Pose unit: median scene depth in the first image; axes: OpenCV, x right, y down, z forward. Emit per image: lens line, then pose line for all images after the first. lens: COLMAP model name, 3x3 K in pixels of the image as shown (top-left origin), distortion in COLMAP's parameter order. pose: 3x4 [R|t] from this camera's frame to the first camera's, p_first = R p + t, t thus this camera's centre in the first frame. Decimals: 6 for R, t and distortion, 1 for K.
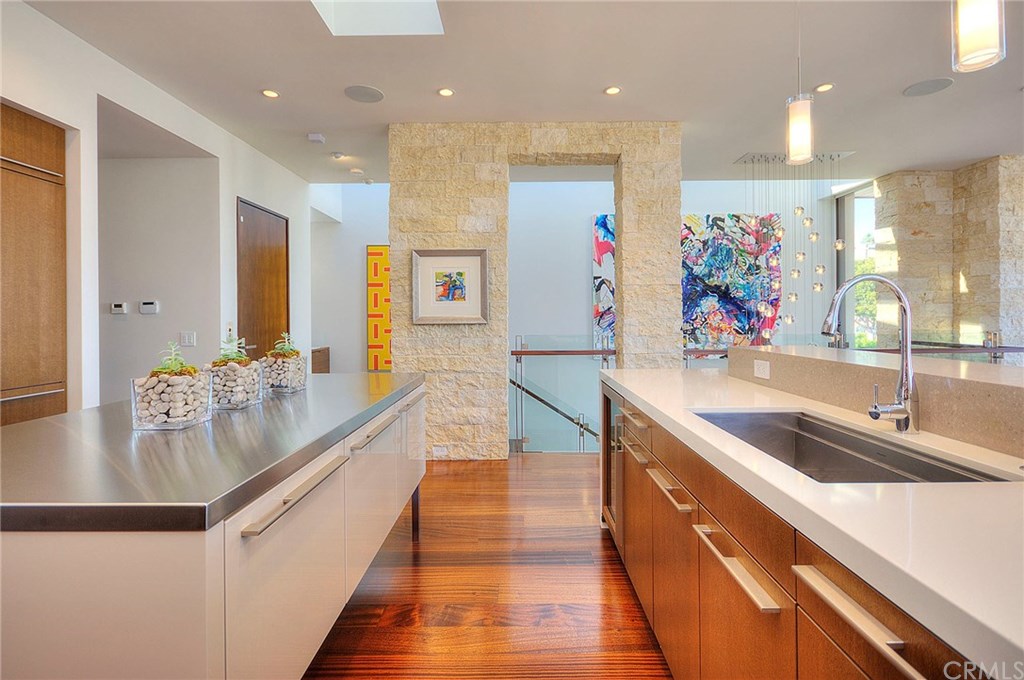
lens RADIAL K [[483.2, 0, 514.2], [0, 483.2, 318.5], [0, 0, 1]] dist [-0.001672, -0.000979]
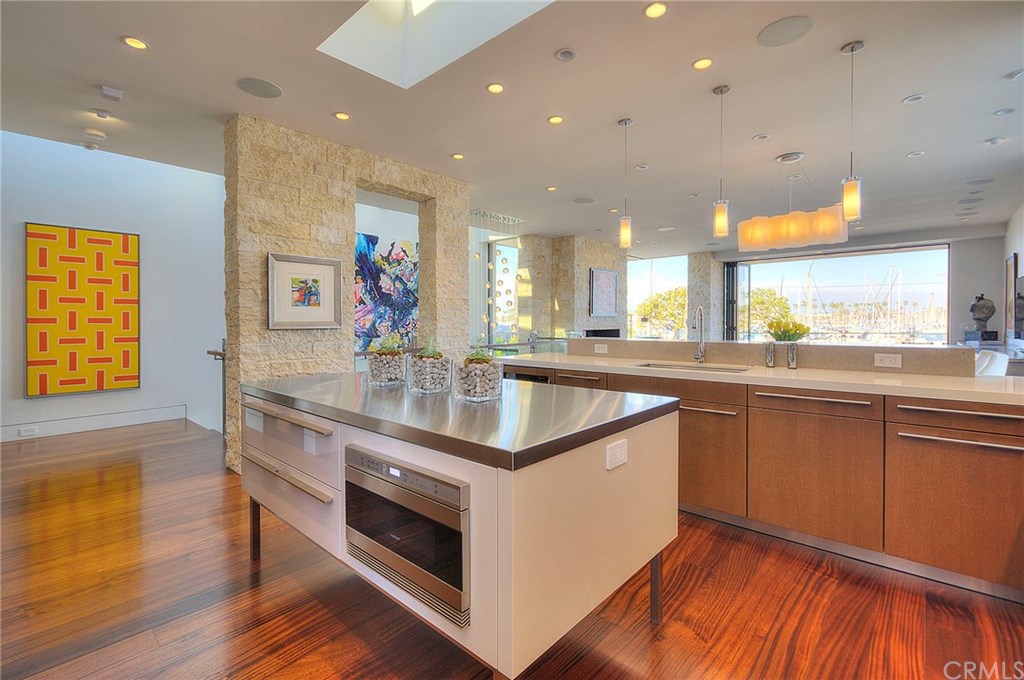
lens RADIAL K [[465.8, 0, 508.0], [0, 465.8, 333.6], [0, 0, 1]] dist [-0.006120, -0.000637]
pose [[0.665481, -0.012150, 0.746316, -0.584601], [-0.001573, 0.999842, 0.017680, 0.003466], [-0.746413, -0.012939, 0.665357, 0.012037]]
